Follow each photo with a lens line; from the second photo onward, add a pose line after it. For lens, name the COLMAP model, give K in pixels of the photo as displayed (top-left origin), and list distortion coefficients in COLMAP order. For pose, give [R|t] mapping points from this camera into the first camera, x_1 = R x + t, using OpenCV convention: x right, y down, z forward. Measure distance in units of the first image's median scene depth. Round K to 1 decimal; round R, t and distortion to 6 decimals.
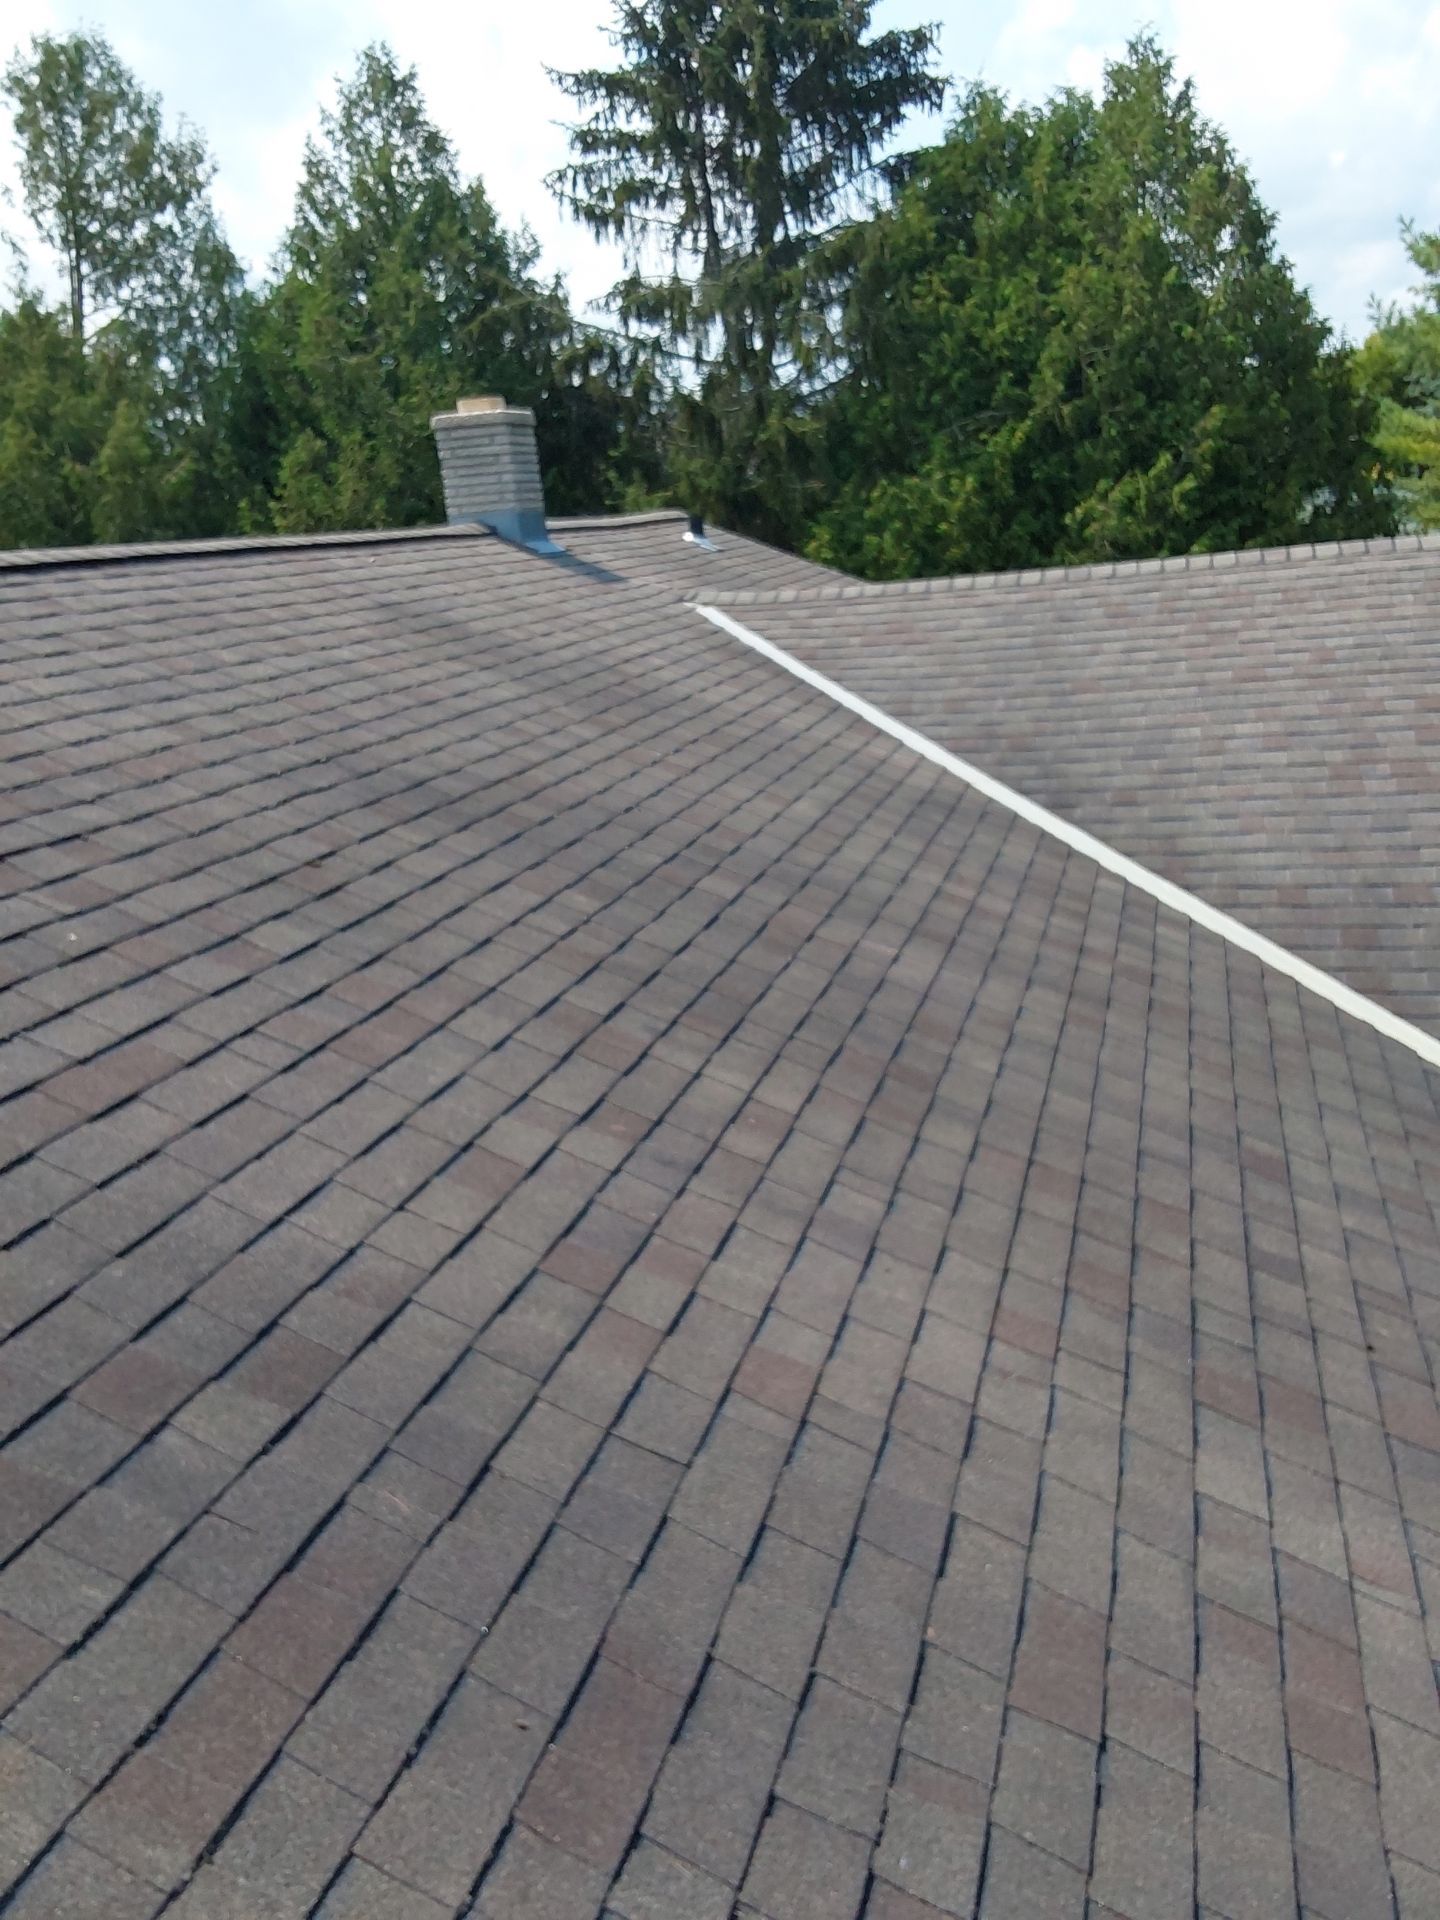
lens RADIAL K [[1391.1, 0, 720.0], [0, 1391.1, 960.0], [0, 0, 1]] dist [-0.056605, -0.001073]
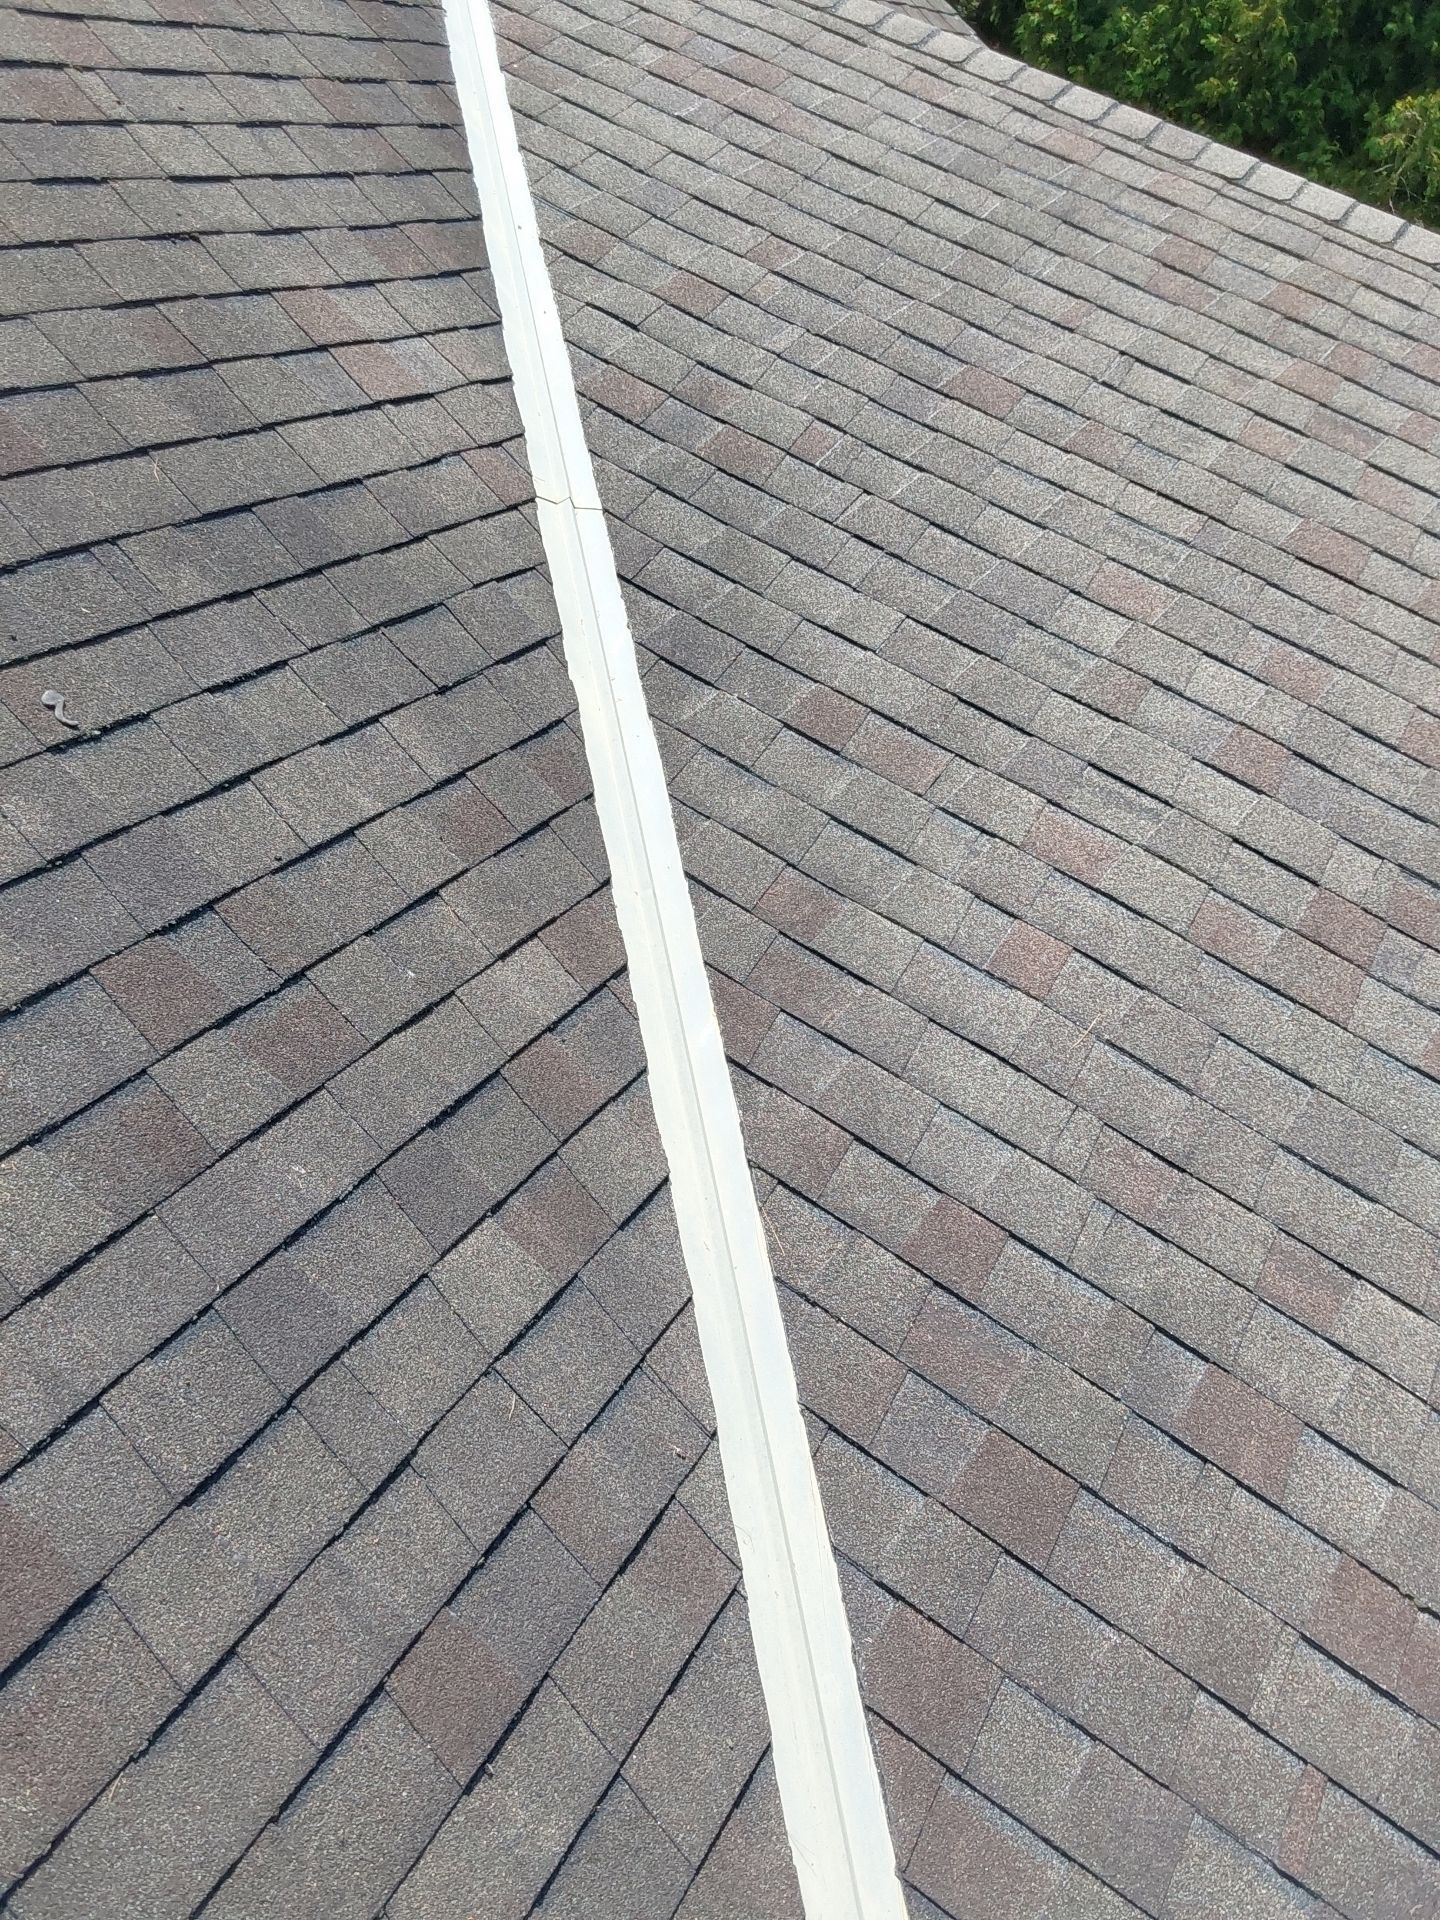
lens RADIAL K [[1391.1, 0, 720.0], [0, 1391.1, 960.0], [0, 0, 1]] dist [-0.056605, -0.001073]
pose [[0.895602, 0.439982, 0.065676, 0.240047], [-0.433628, 0.830468, 0.349699, -0.165048], [0.099320, -0.341670, 0.934557, 0.536758]]
